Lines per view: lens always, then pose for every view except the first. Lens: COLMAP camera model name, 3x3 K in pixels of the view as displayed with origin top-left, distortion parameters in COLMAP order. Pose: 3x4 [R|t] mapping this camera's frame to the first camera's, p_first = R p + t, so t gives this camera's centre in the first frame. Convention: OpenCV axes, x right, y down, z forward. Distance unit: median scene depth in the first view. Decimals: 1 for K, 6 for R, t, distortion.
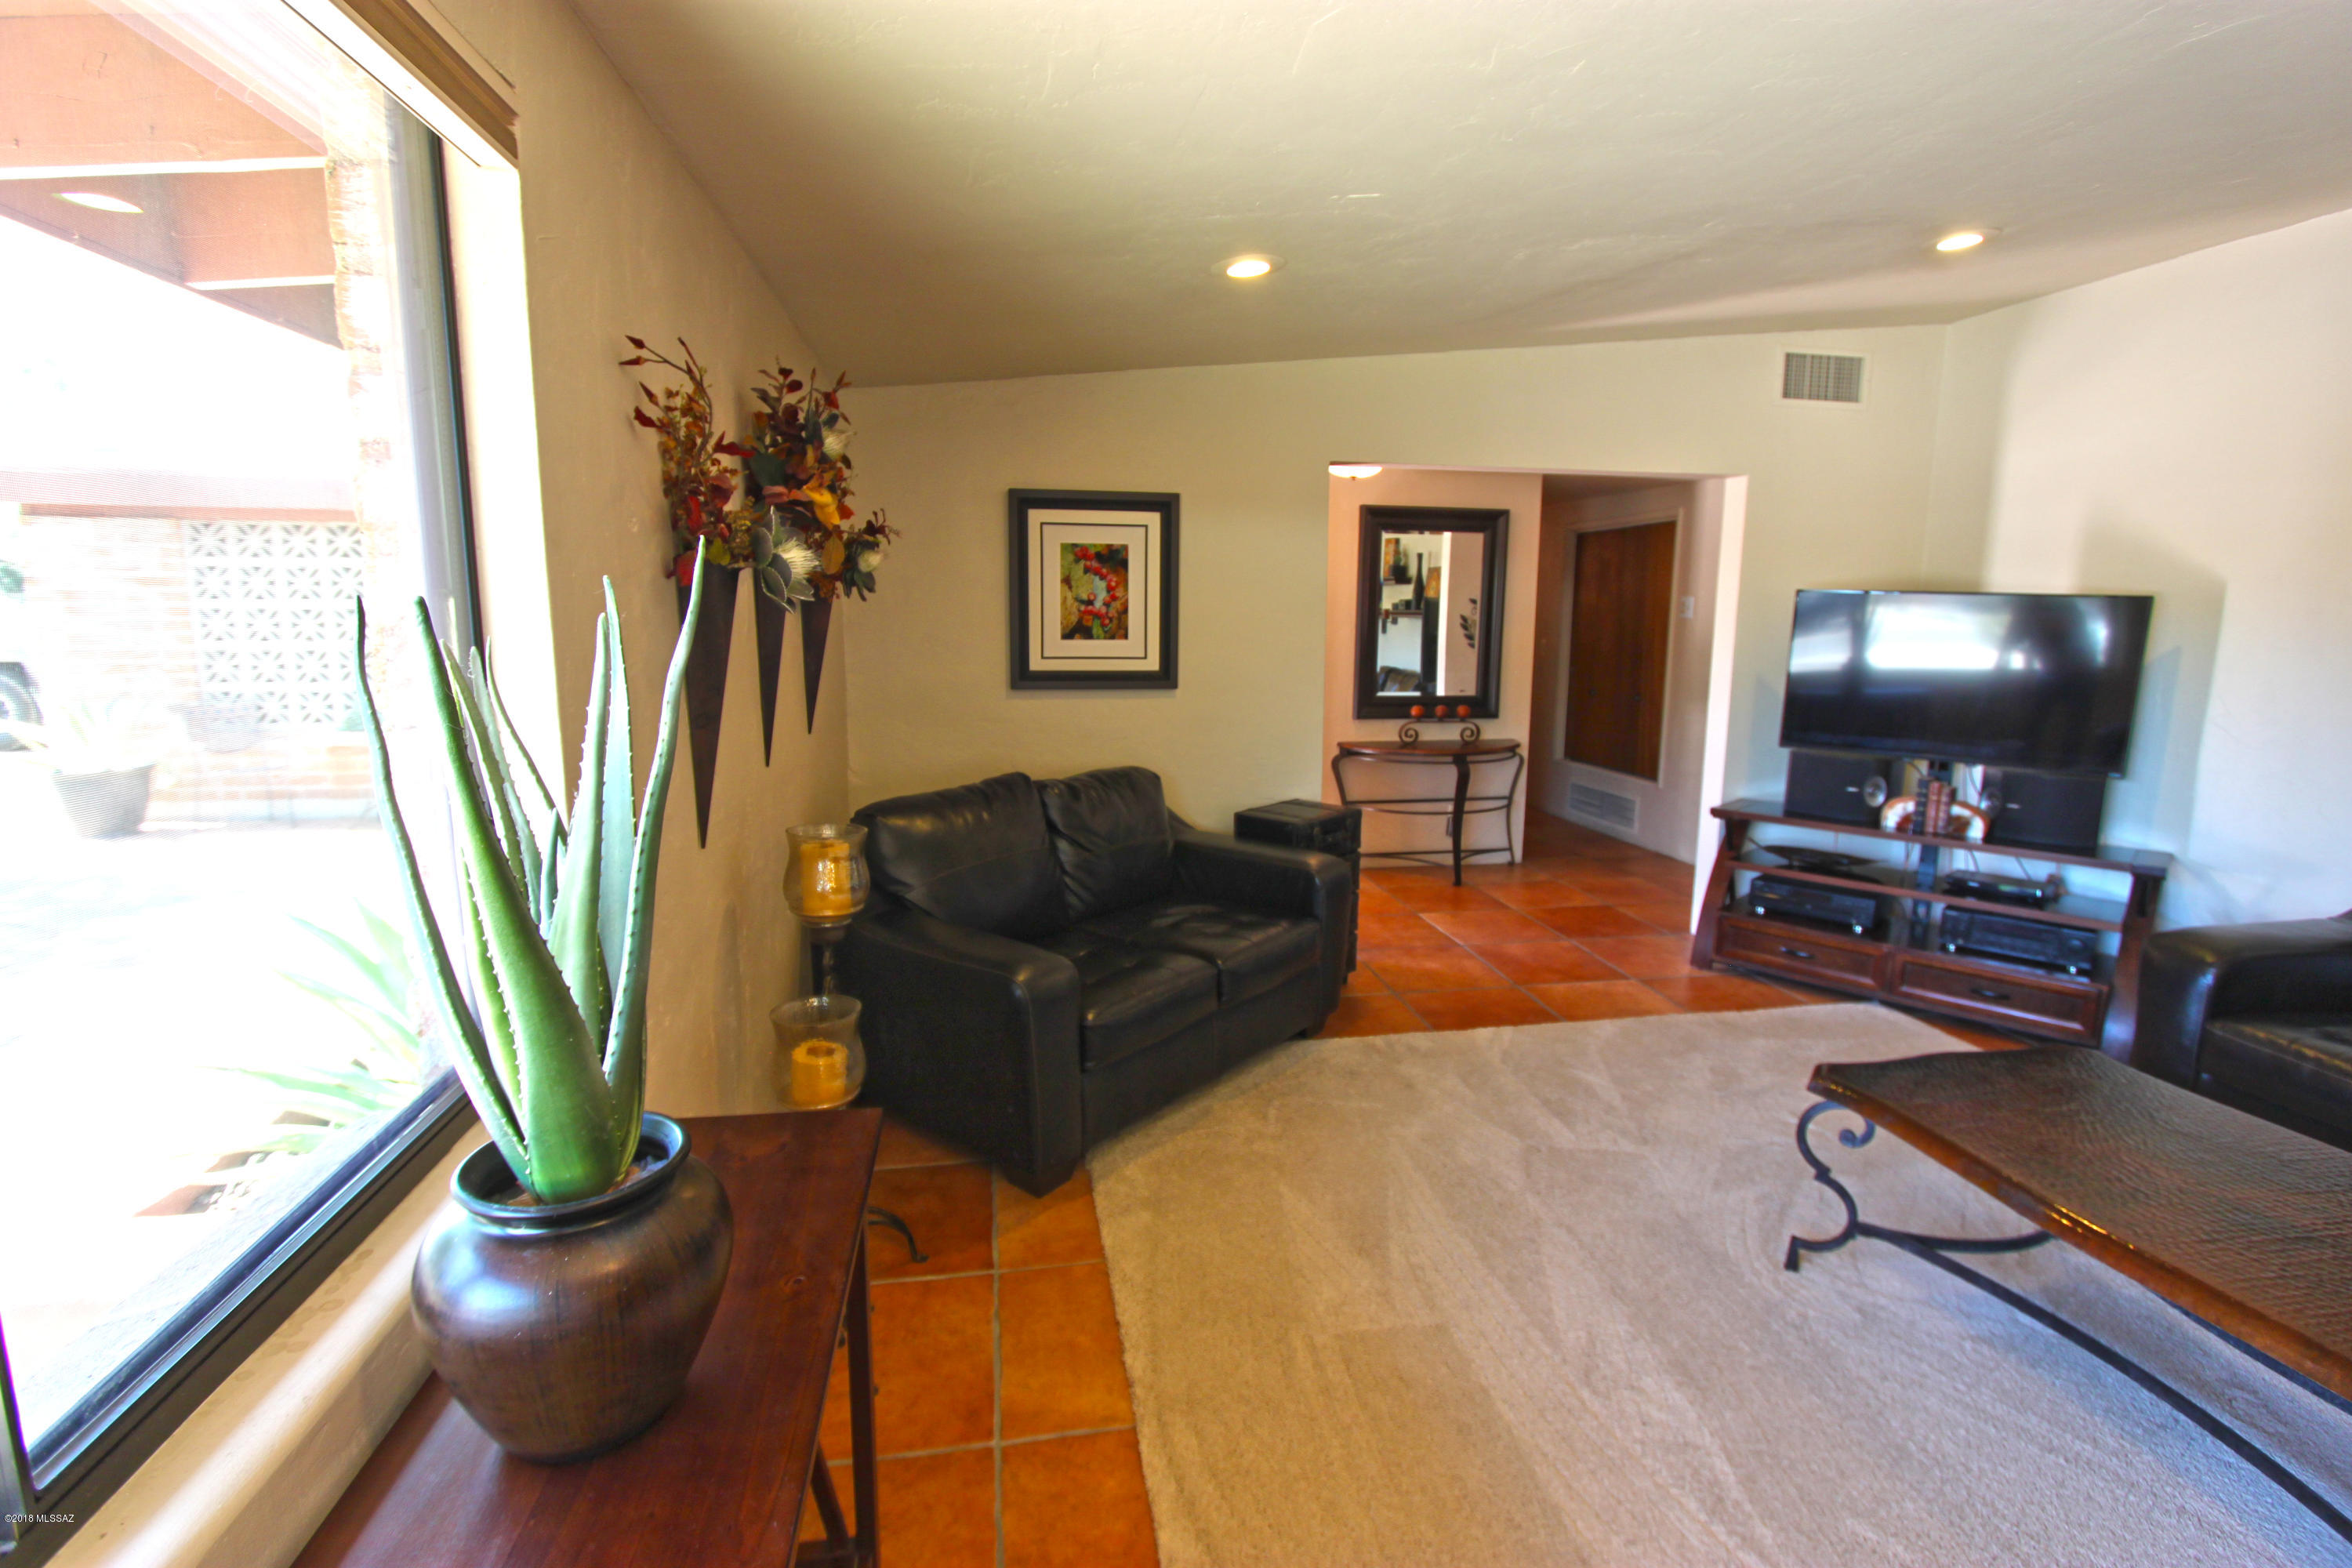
lens RADIAL K [[1073.8, 0, 1178.4], [0, 1073.8, 775.8], [0, 0, 1]] dist [-0.014290, 0.001553]
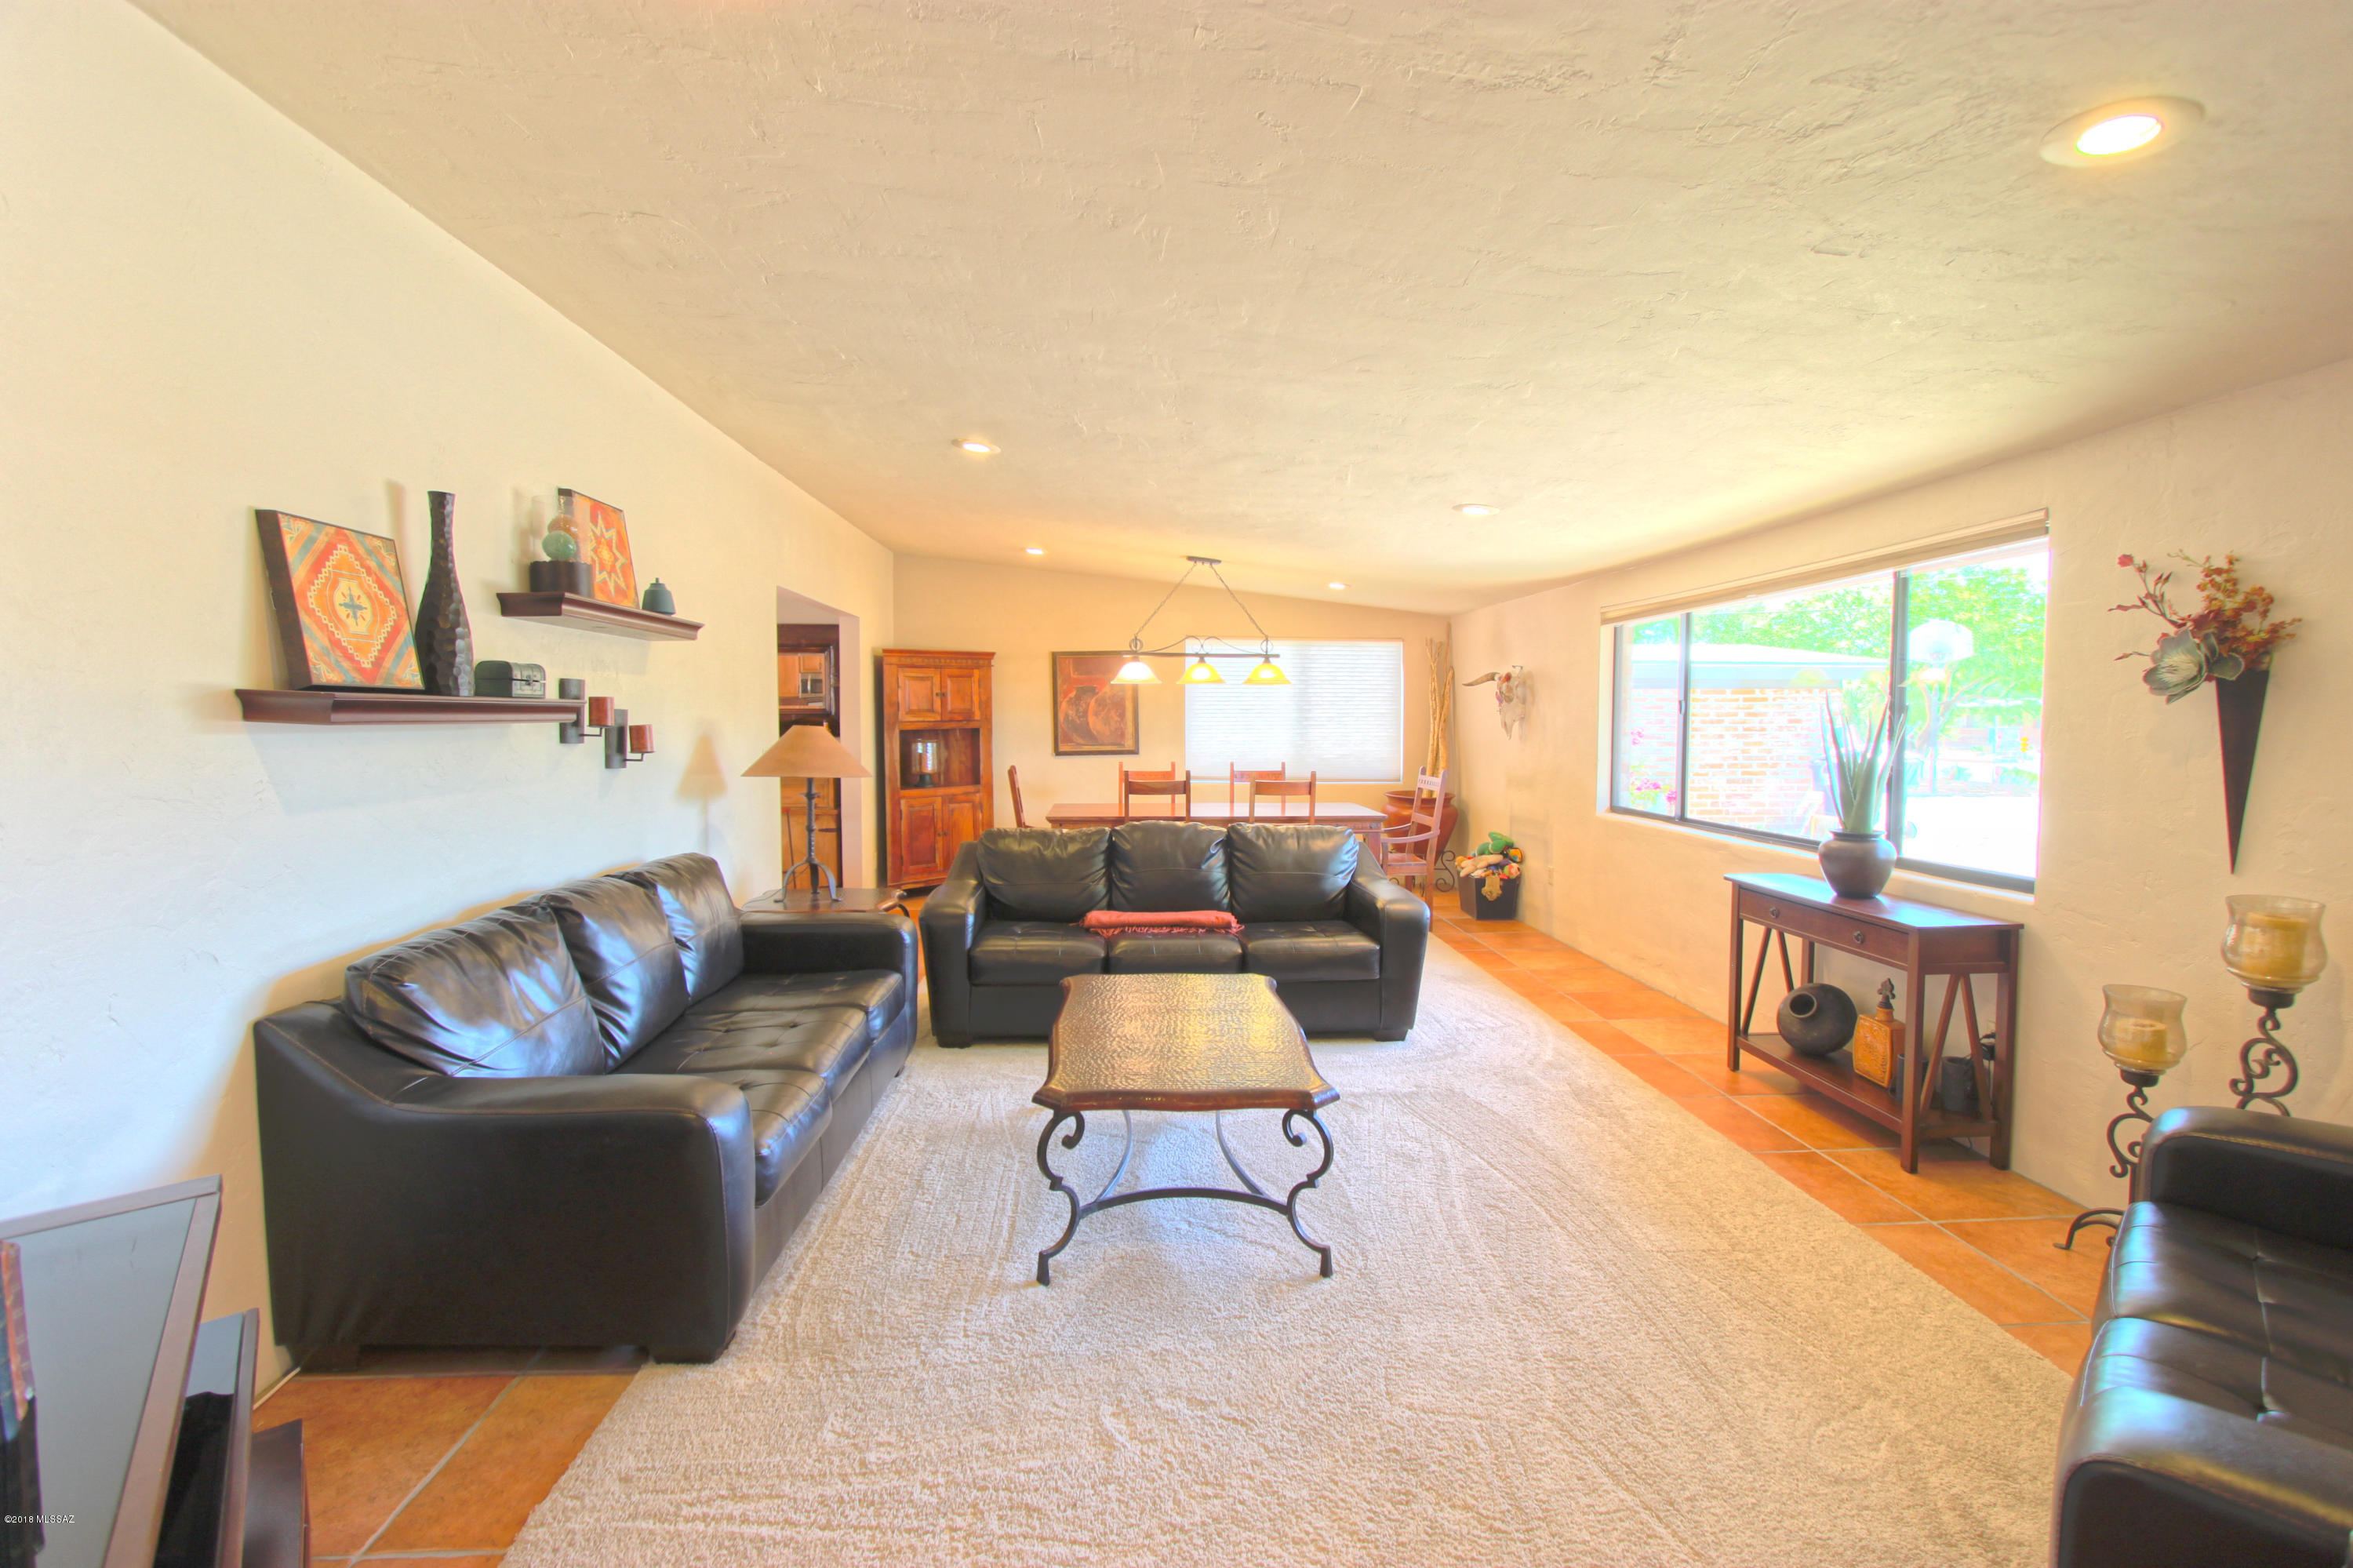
lens RADIAL K [[1074.3, 0, 1178.9], [0, 1074.3, 775.8], [0, 0, 1]] dist [-0.014290, 0.001553]
pose [[-0.992719, -0.017835, 0.119130, 0.358303], [0.007521, 0.977871, 0.209072, -0.168283], [-0.120222, 0.208446, -0.970617, 1.187098]]
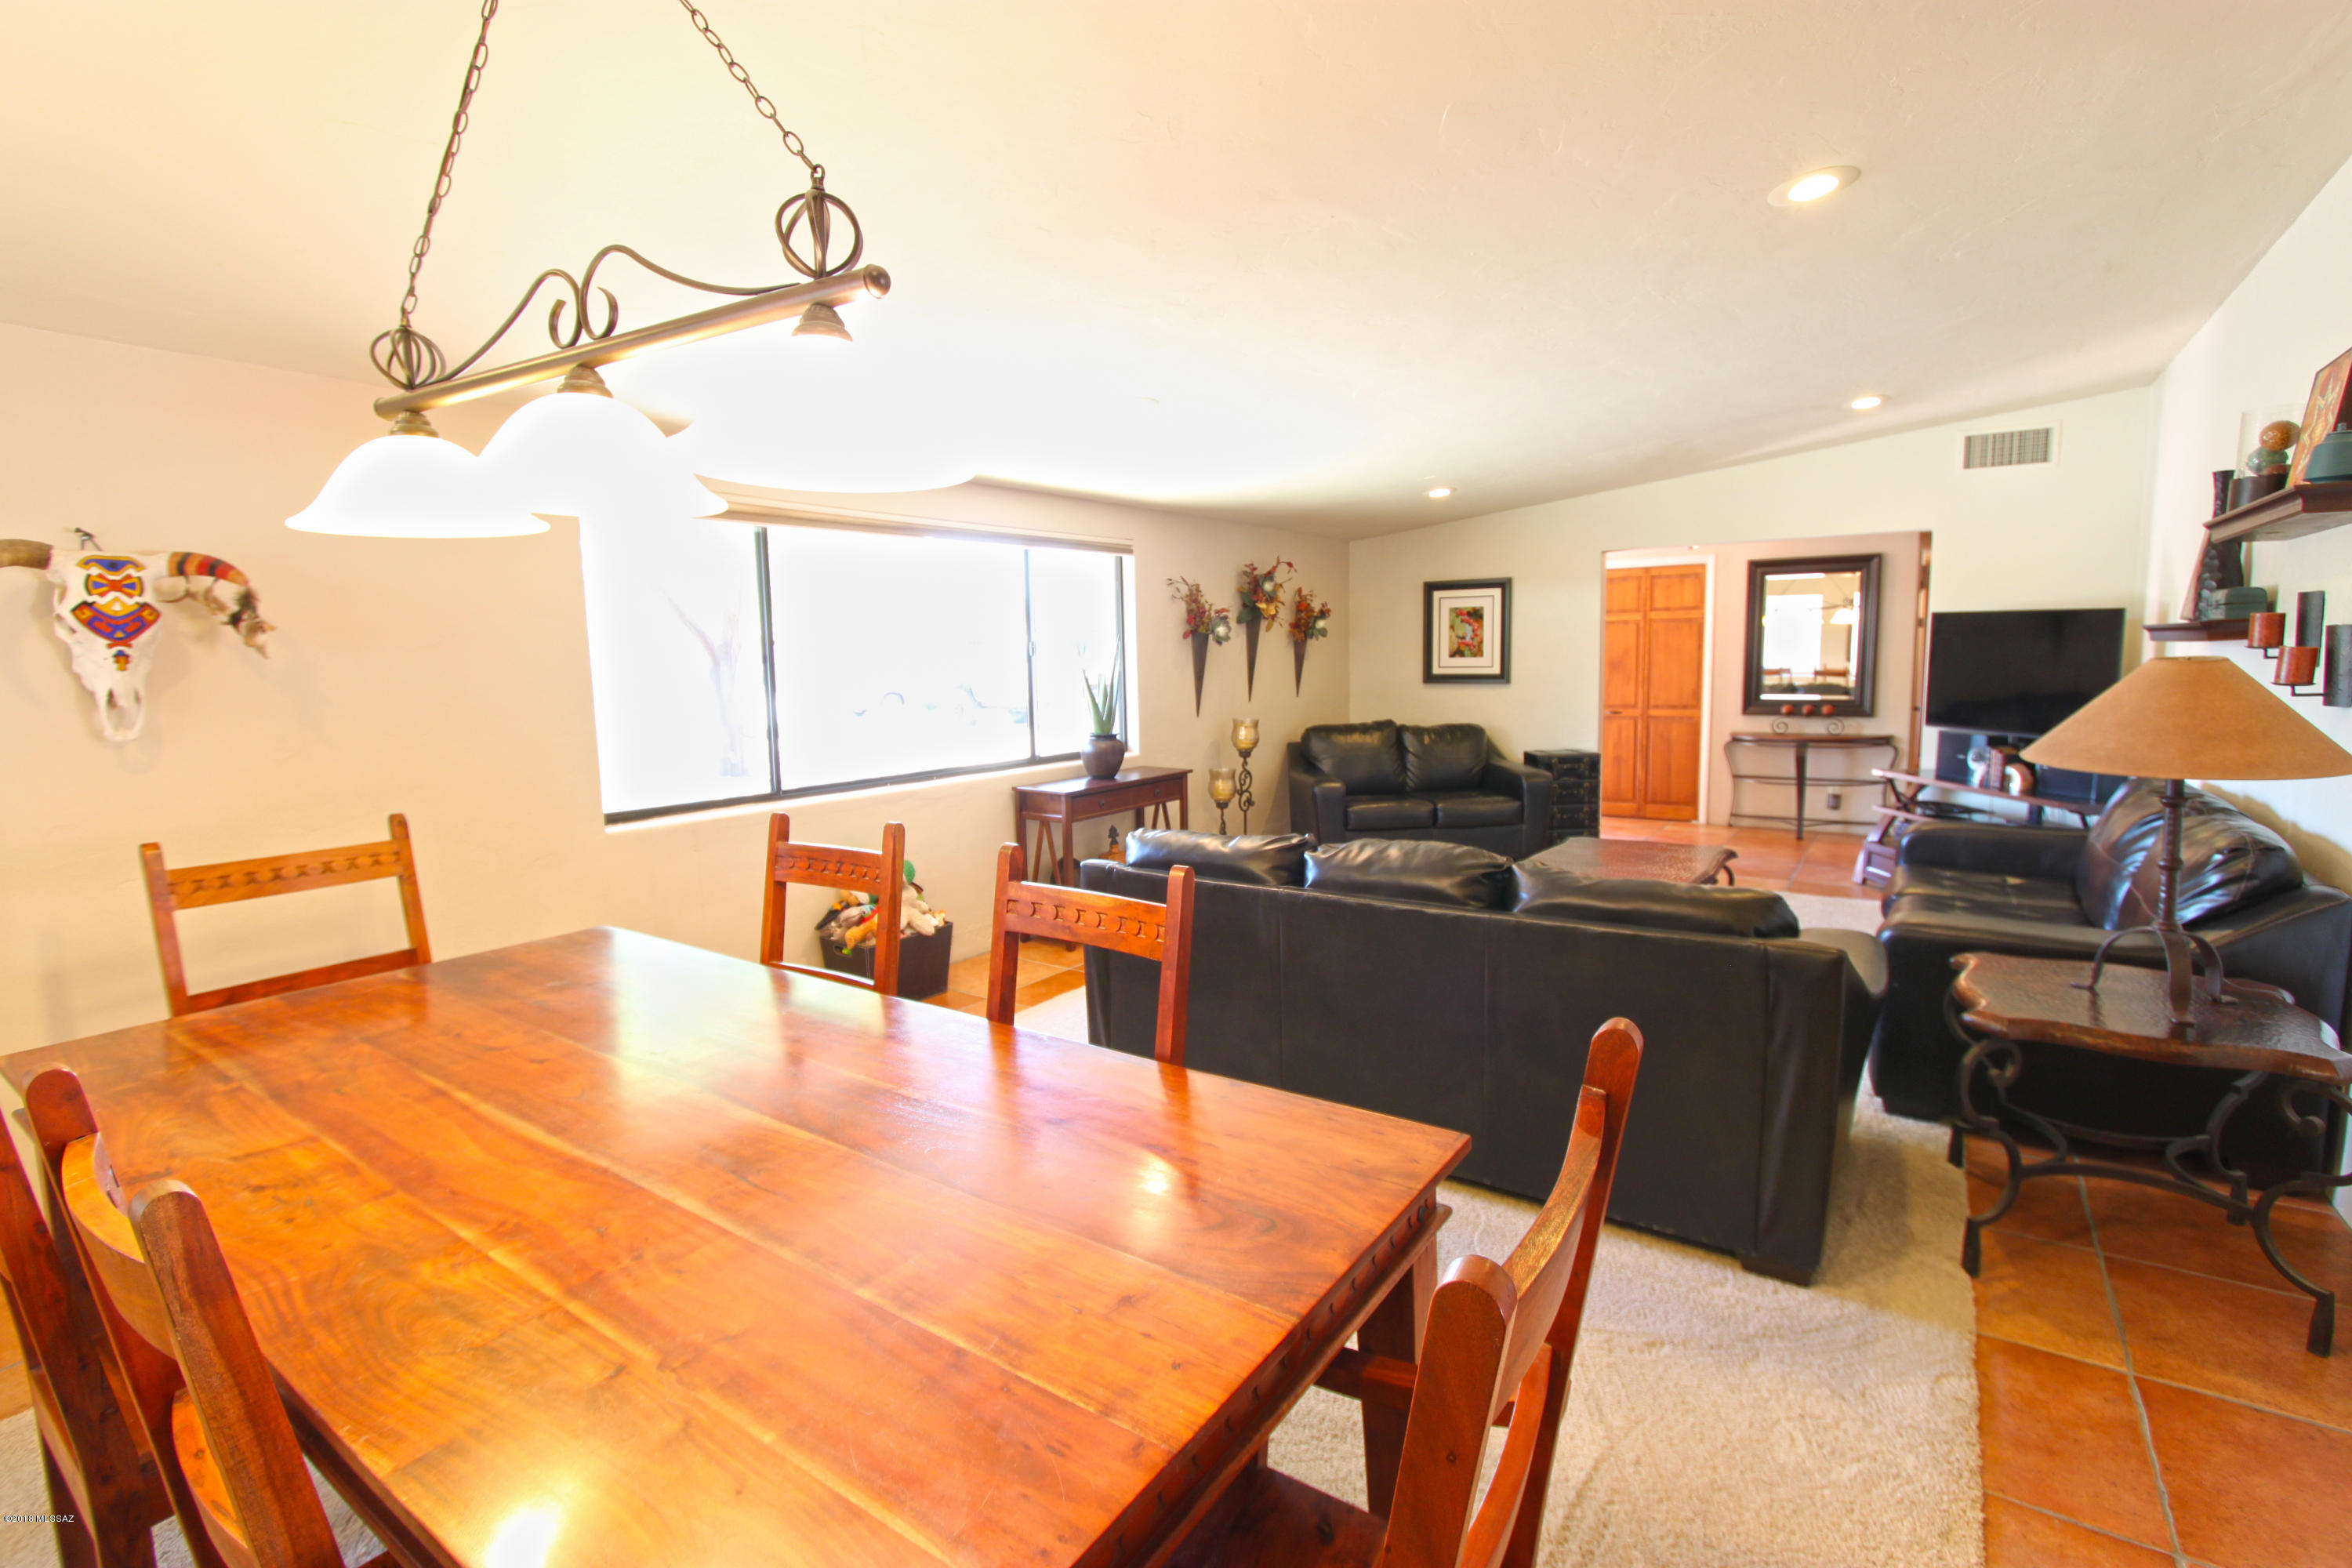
lens RADIAL K [[1073.8, 0, 1178.4], [0, 1073.8, 775.8], [0, 0, 1]] dist [-0.014290, 0.001553]
pose [[0.707252, 0.057108, -0.704651, 0.911039], [-0.083736, 0.996483, -0.003286, 0.129815], [0.701985, 0.061328, 0.709547, -0.684086]]
